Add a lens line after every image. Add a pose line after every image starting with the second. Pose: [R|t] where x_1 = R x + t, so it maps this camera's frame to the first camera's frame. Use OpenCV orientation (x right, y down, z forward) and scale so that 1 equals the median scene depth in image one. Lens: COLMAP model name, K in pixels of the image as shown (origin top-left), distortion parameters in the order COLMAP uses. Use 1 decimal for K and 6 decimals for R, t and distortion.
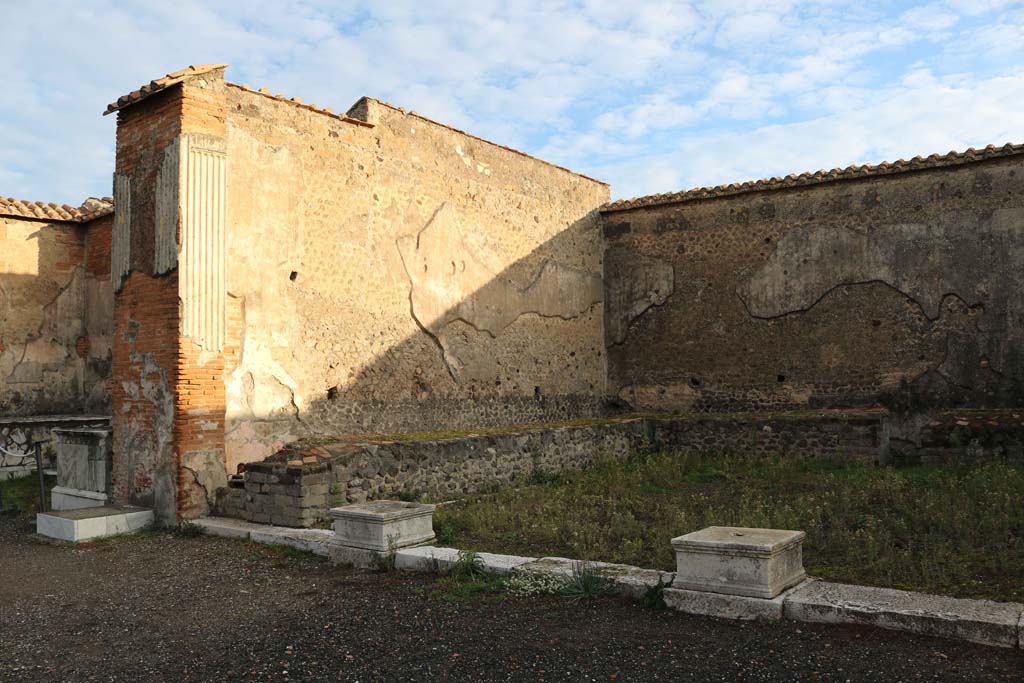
lens RADIAL K [[865.3, 0, 522.4], [0, 865.3, 338.3], [0, 0, 1]] dist [-0.148034, 0.112516]
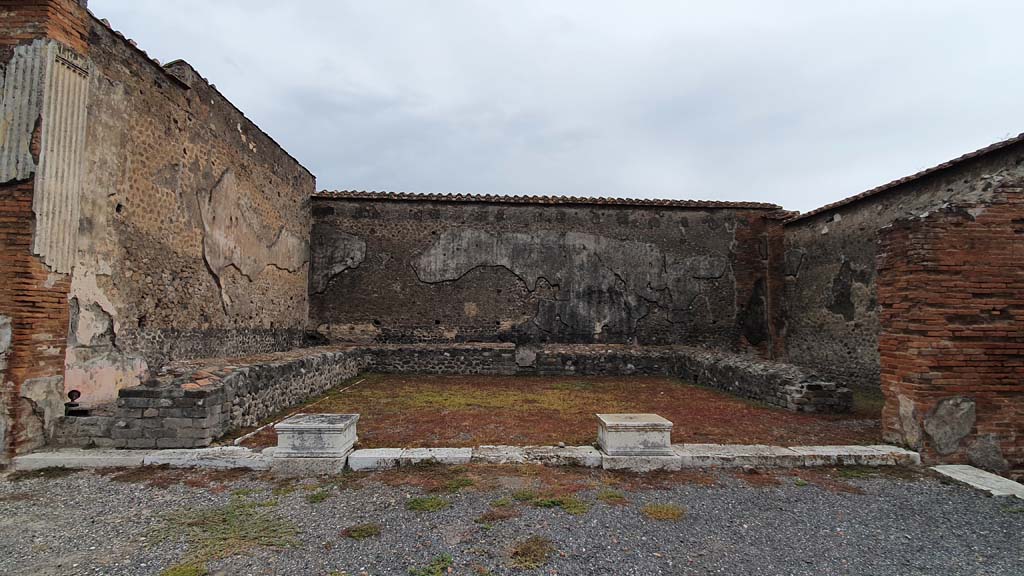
lens RADIAL K [[554.0, 0, 508.7], [0, 554.0, 283.7], [0, 0, 1]] dist [0.001223, -0.007175]
pose [[0.783339, 0.076236, 0.616902, -0.235242], [-0.060507, 0.997089, -0.046387, 0.016838], [-0.618643, -0.000990, 0.785672, 0.132813]]
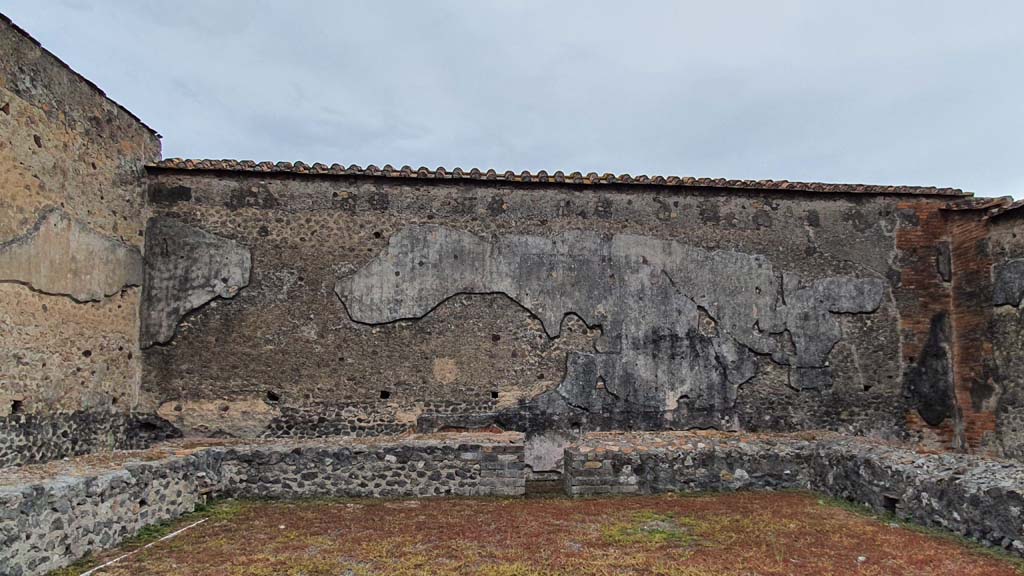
lens RADIAL K [[654.8, 0, 557.3], [0, 654.8, 345.6], [0, 0, 1]] dist [0.005982, 0.000374]
pose [[0.756288, 0.065670, 0.650935, 0.000395], [-0.048239, 0.997839, -0.044622, 0.019432], [-0.652458, 0.002347, 0.757821, 0.404077]]
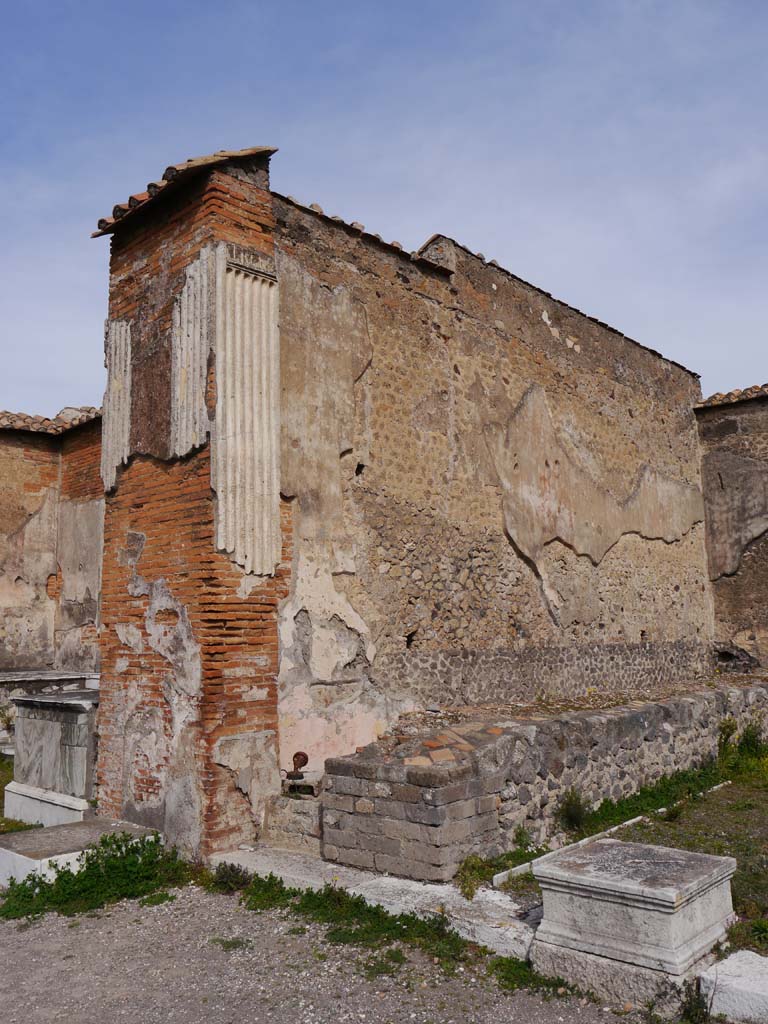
lens RADIAL K [[841.8, 0, 384.0], [0, 841.8, 512.0], [0, 0, 1]] dist [-0.031895, 0.006708]
pose [[0.994214, -0.020566, -0.105432, -0.136572], [0.011025, 0.995854, -0.090293, 0.017380], [0.106852, 0.088608, 0.990319, 0.254243]]
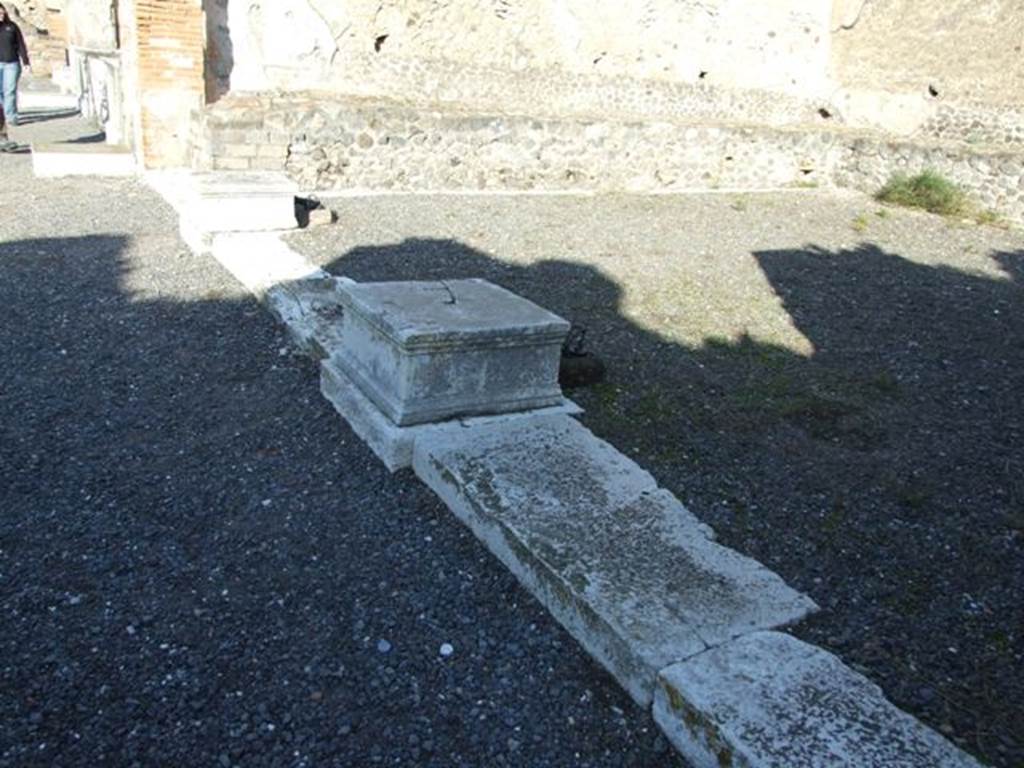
lens RADIAL K [[832.4, 0, 529.3], [0, 832.4, 370.5], [0, 0, 1]] dist [-0.063055, 0.069840]
pose [[0.913842, 0.226074, -0.337319, 0.196873], [-0.080221, 0.914828, 0.395796, 0.021489], [0.398068, -0.334635, 0.854144, 0.220751]]
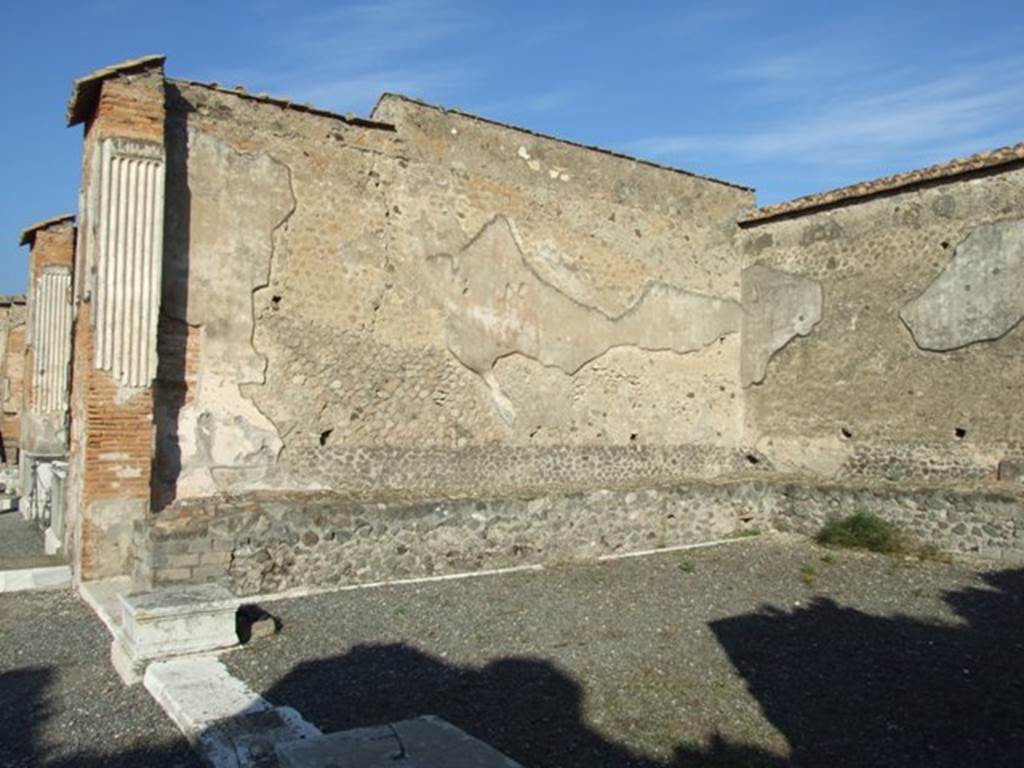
lens RADIAL K [[832.4, 0, 529.3], [0, 832.4, 370.5], [0, 0, 1]] dist [-0.063055, 0.069840]
pose [[0.944084, 0.004377, -0.329677, 0.195916], [-0.006918, 0.999955, -0.006534, 0.000774], [0.329633, 0.008449, 0.944071, 0.224771]]
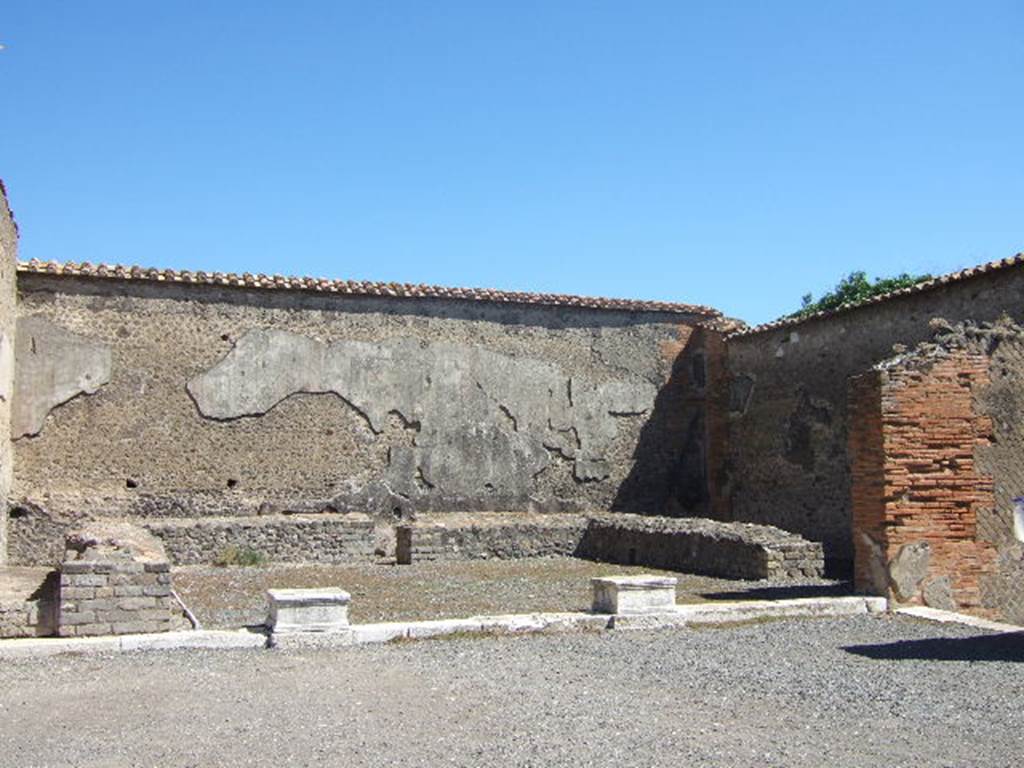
lens RADIAL K [[1140.3, 0, 529.5], [0, 1140.3, 367.4], [0, 0, 1]] dist [-0.059971, 0.020216]
pose [[0.530923, 0.109683, 0.840292, -0.637007], [-0.050560, 0.993922, -0.097791, 0.027036], [-0.845910, 0.009434, 0.533242, 0.035646]]
